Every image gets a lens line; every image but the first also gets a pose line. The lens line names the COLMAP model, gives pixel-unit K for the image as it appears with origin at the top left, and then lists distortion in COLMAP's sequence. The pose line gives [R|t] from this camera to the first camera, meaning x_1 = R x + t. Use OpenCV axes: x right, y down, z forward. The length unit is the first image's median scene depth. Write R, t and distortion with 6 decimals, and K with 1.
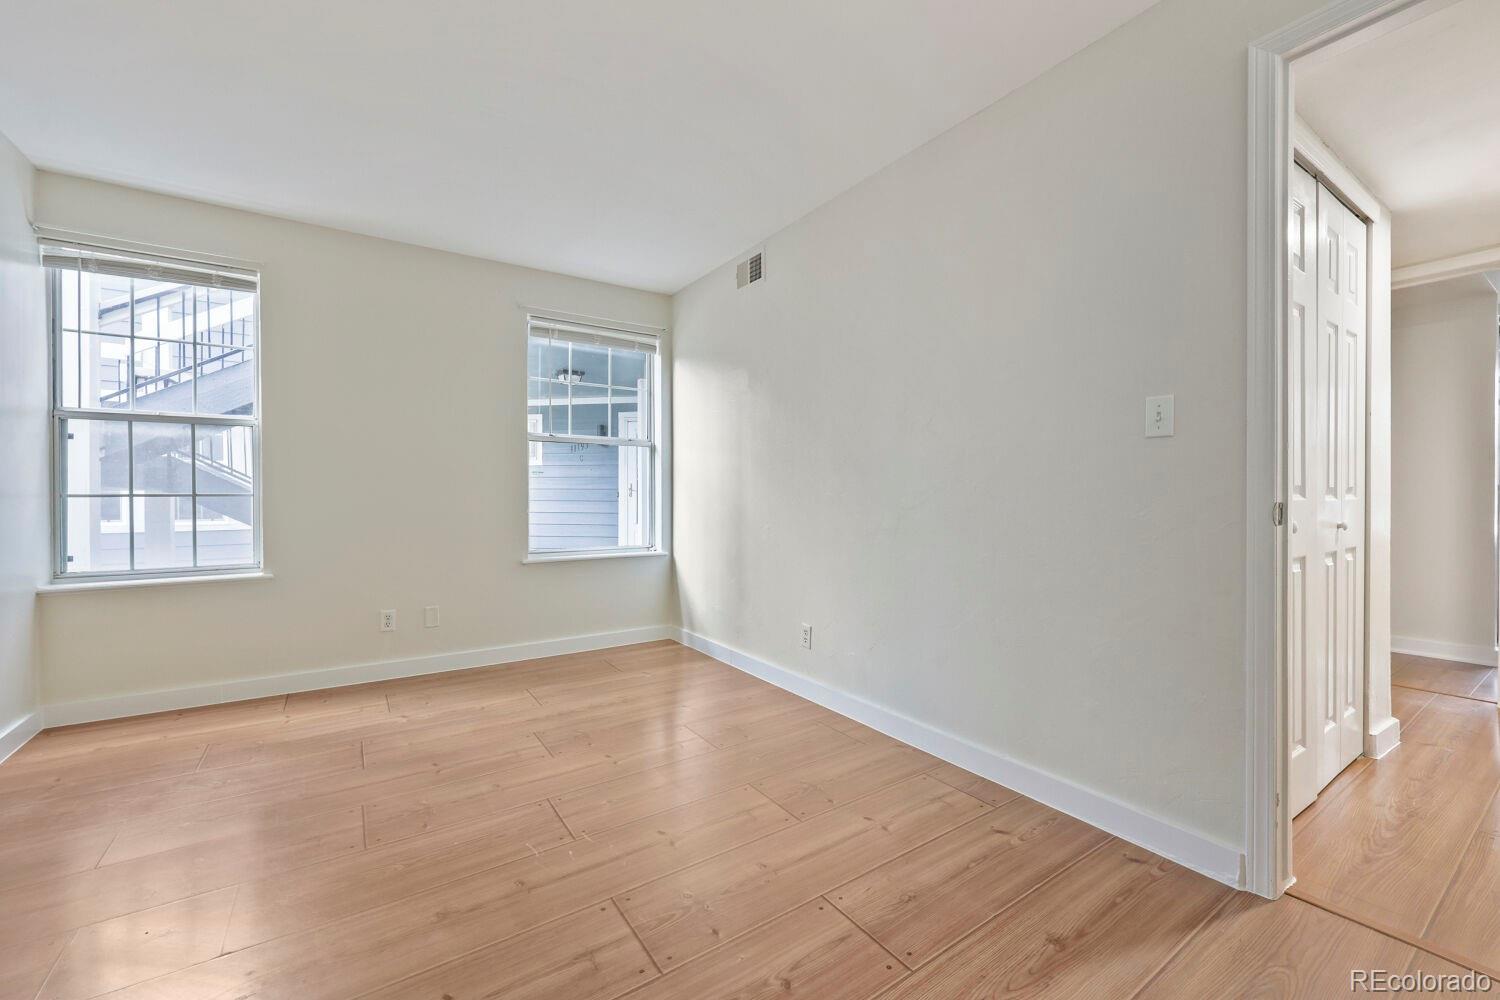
lens RADIAL K [[611.9, 0, 762.6], [0, 611.9, 487.2], [0, 0, 1]] dist [-0.000809, -0.000298]
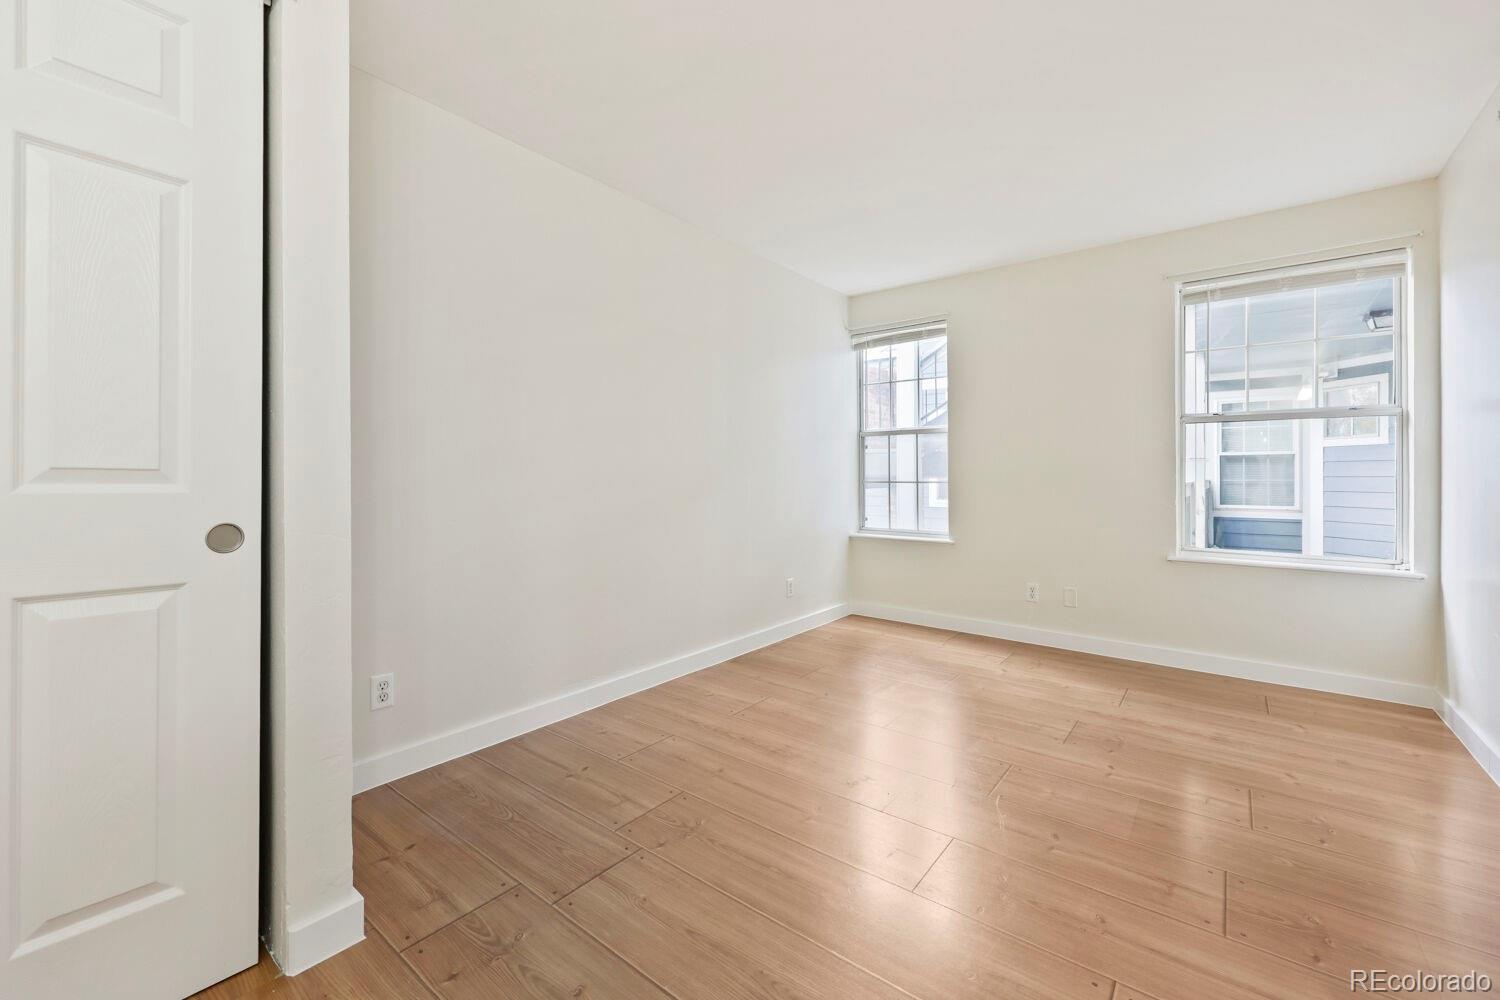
lens RADIAL K [[611.9, 0, 737.1], [0, 611.9, 481.8], [0, 0, 1]] dist [-0.000809, -0.000298]
pose [[0.285027, 0.006654, -0.958496, 0.375169], [0.004157, 0.999958, 0.008179, -0.001815], [0.958510, -0.006316, 0.284987, 0.158292]]
